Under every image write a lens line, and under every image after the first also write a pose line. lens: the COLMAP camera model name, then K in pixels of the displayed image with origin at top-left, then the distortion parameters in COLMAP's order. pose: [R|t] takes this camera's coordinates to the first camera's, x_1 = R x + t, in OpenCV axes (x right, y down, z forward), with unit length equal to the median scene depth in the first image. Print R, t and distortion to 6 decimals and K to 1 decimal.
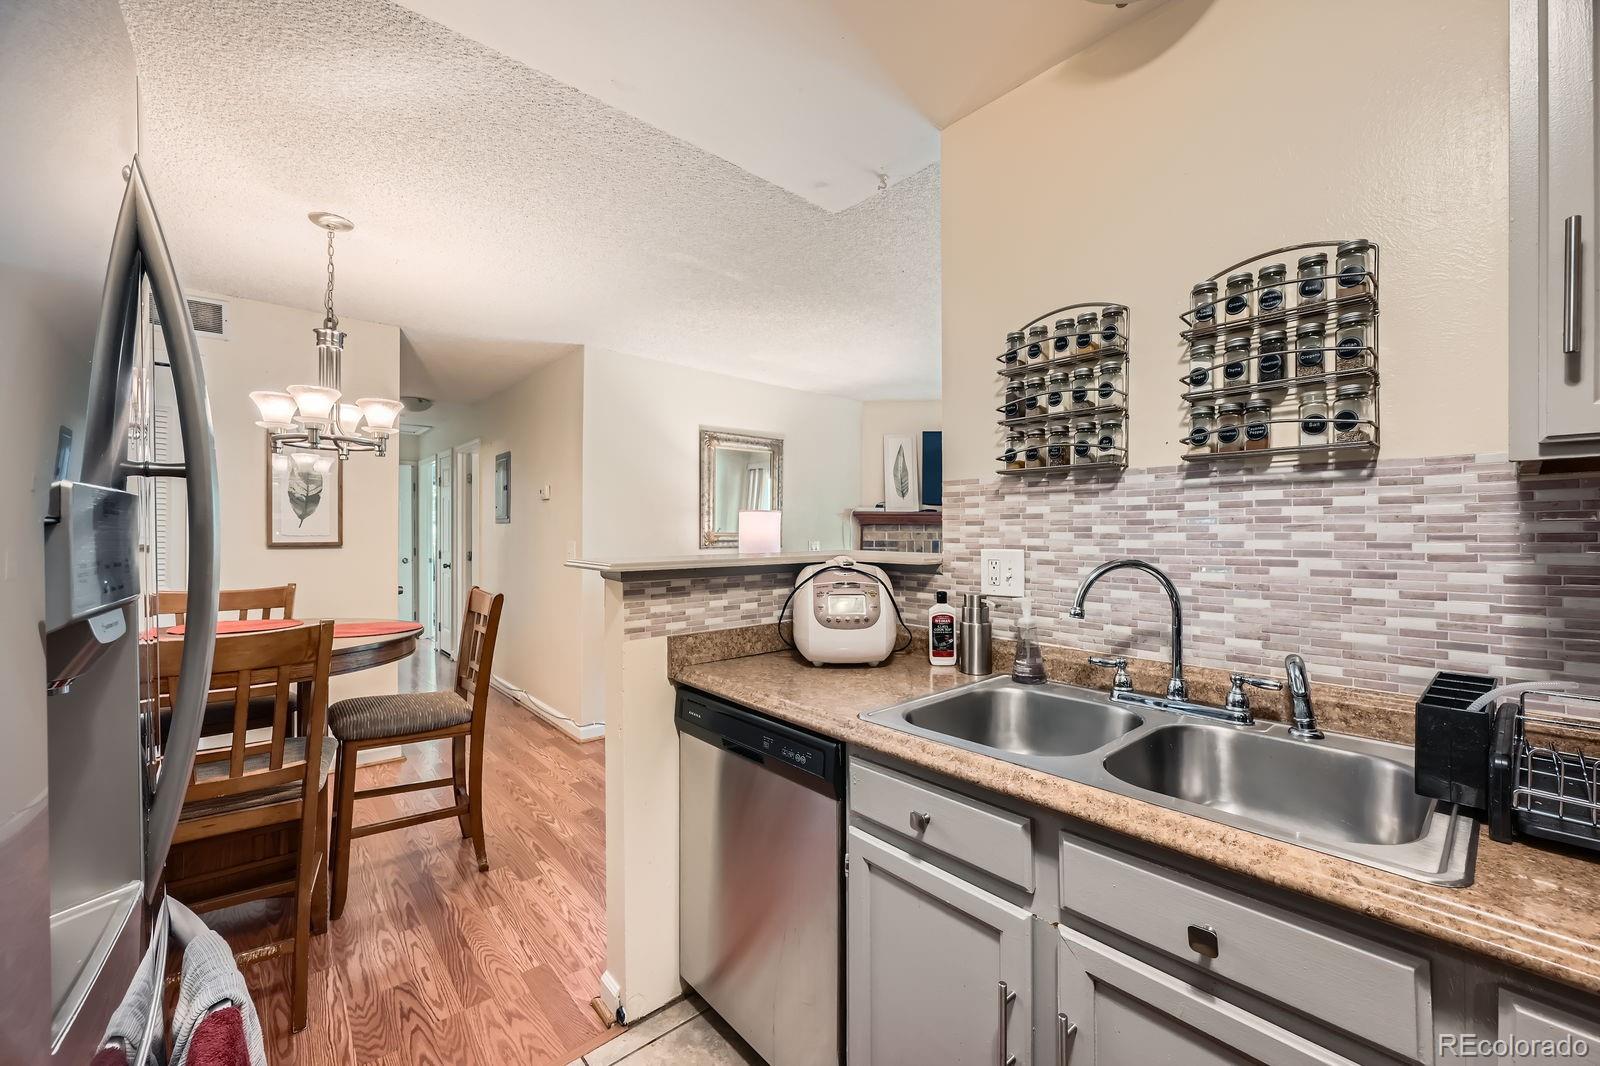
lens RADIAL K [[622.2, 0, 802.7], [0, 622.2, 531.6], [0, 0, 1]] dist [-0.000521, -0.000042]
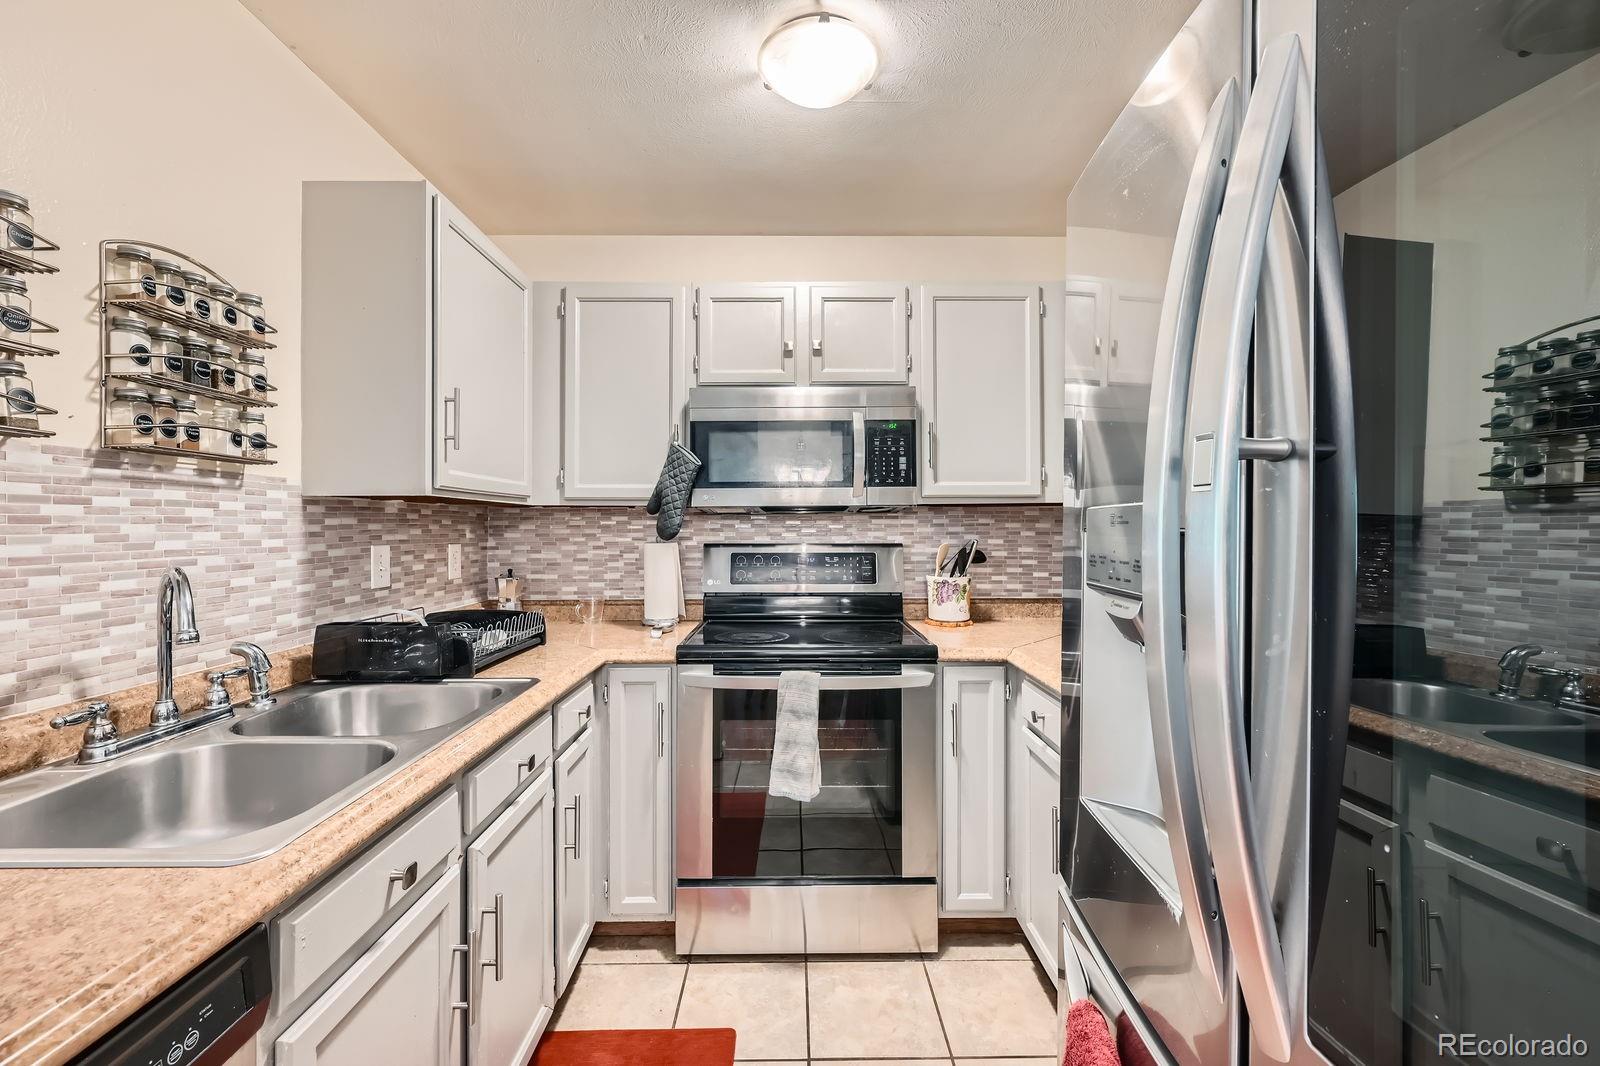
lens RADIAL K [[622.2, 0, 796.8], [0, 622.2, 527.9], [0, 0, 1]] dist [-0.000521, -0.000042]
pose [[-0.761774, 0.012600, 0.647720, -0.634117], [0.017678, 0.999843, 0.001341, 0.009413], [-0.647602, 0.012472, -0.761877, 1.084858]]
